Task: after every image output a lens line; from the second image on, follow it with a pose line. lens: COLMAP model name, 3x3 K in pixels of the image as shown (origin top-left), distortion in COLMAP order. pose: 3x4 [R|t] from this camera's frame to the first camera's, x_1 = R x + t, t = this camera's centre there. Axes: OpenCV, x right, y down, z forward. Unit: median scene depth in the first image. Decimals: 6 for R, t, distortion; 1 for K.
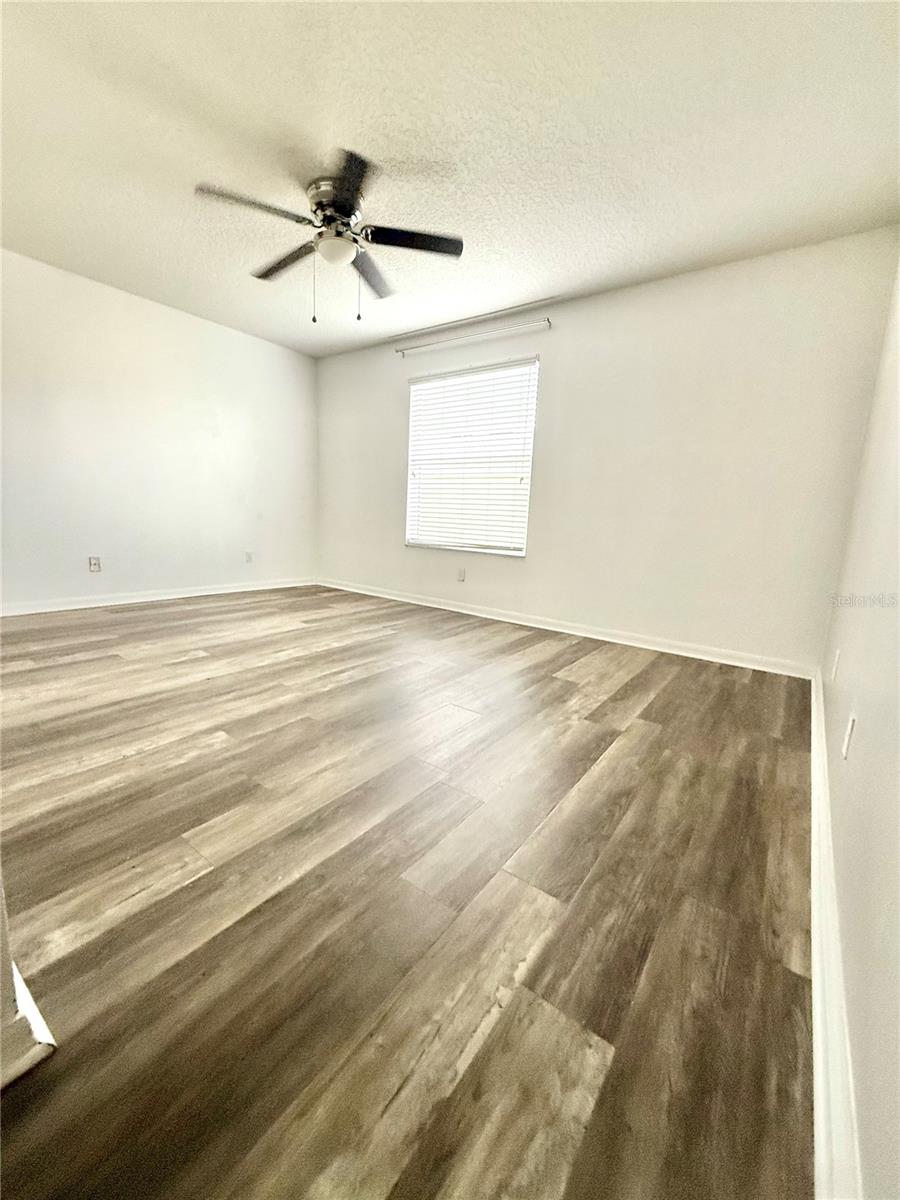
lens RADIAL K [[478.6, 0, 450.0], [0, 478.6, 600.0], [0, 0, 1]] dist [-0.000848, -0.000516]
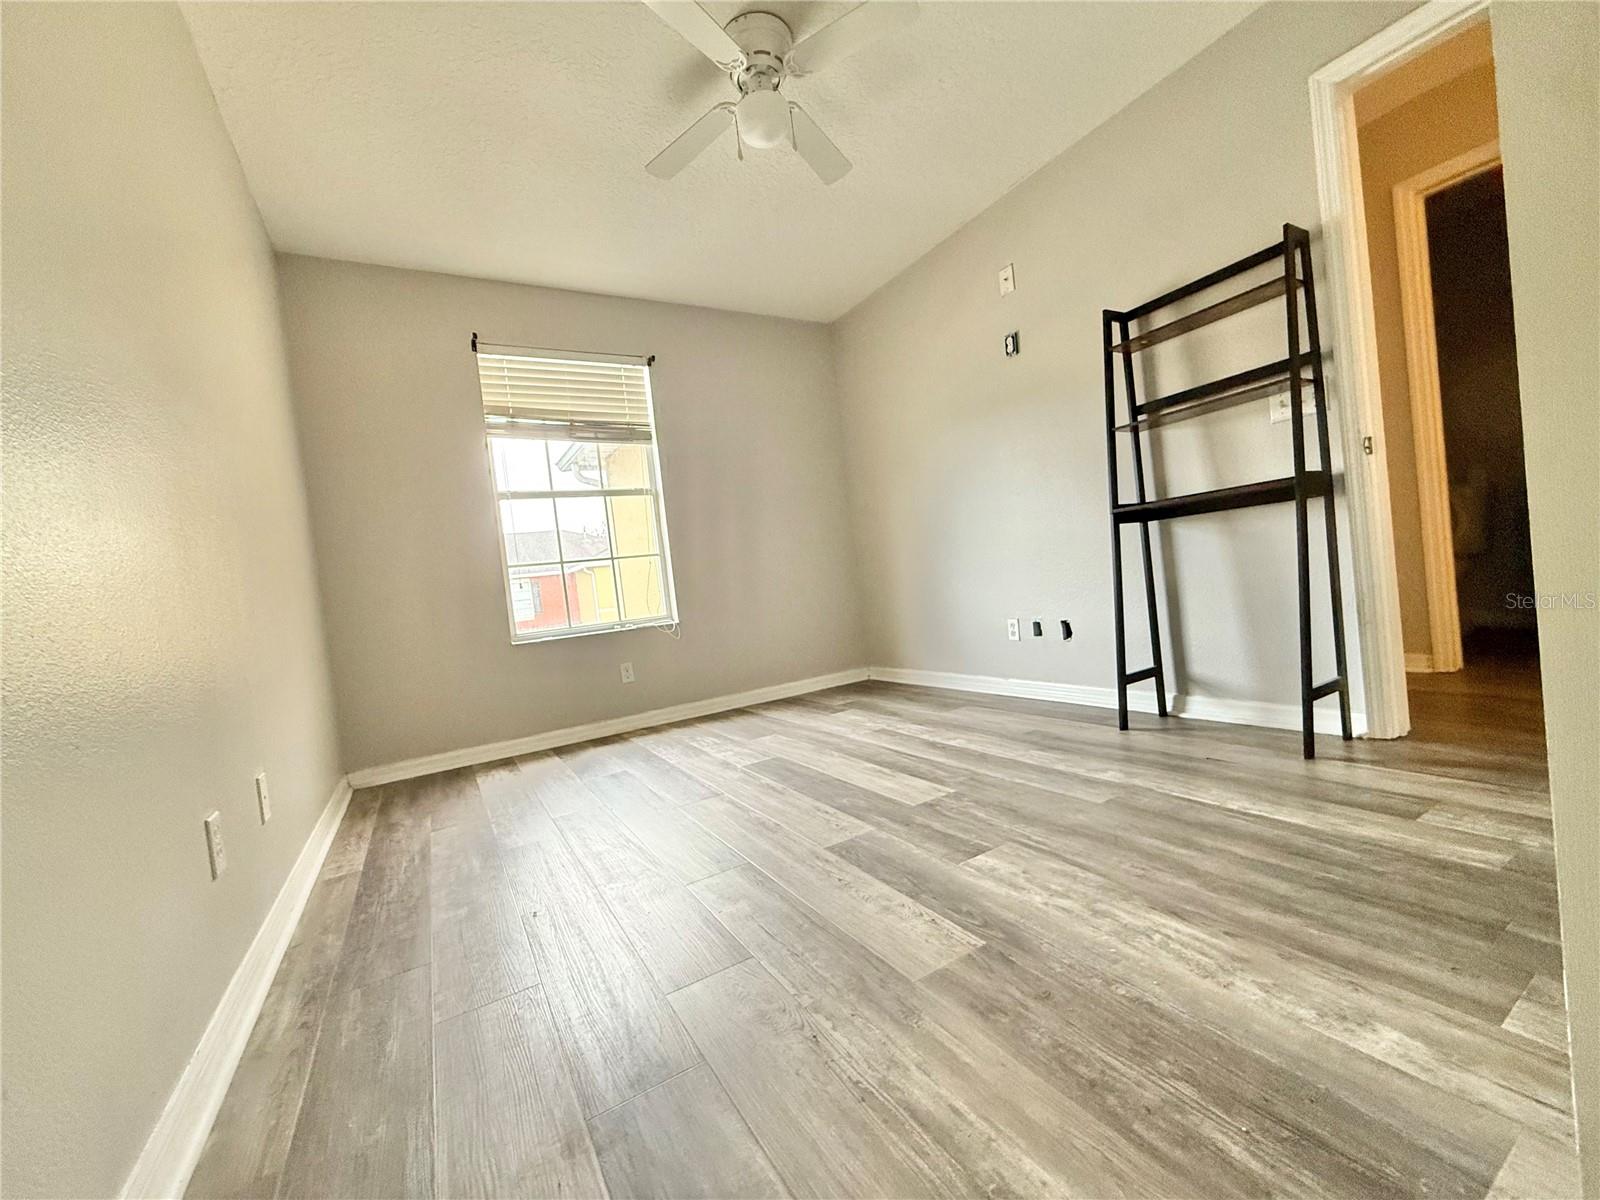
lens RADIAL K [[638.2, 0, 796.2], [0, 638.2, 598.4], [0, 0, 1]] dist [-0.000848, -0.000516]
pose [[-0.400449, 0.055762, -0.914621, 0.860446], [-0.032061, 0.996683, 0.074802, -0.061244], [0.915758, 0.059279, -0.397333, 0.989721]]
